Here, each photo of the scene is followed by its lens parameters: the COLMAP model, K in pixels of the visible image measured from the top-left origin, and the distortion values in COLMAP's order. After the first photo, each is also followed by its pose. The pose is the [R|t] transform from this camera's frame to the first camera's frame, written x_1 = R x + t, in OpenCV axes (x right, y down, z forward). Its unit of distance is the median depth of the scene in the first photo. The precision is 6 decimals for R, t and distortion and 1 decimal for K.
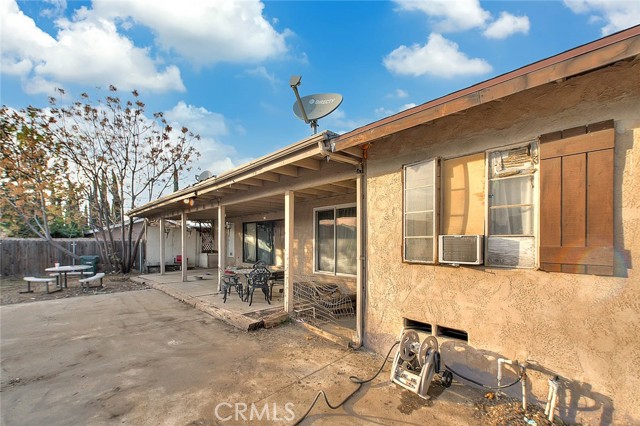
lens RADIAL K [[272.7, 0, 320.0], [0, 272.7, 241.5], [0, 0, 1]] dist [-0.006340, -0.000763]
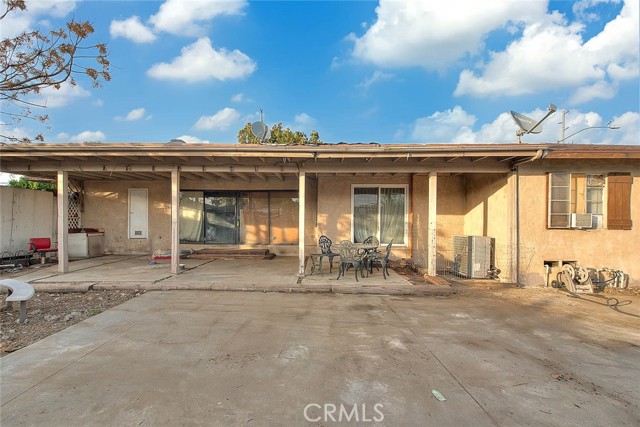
lens RADIAL K [[267.6, 0, 318.5], [0, 267.6, 217.8], [0, 0, 1]] dist [-0.001201, -0.001370]
pose [[0.714264, 0.008789, 0.699822, -2.086432], [-0.007564, 0.999960, -0.004838, 0.031110], [-0.699836, -0.001838, 0.714301, 0.870149]]
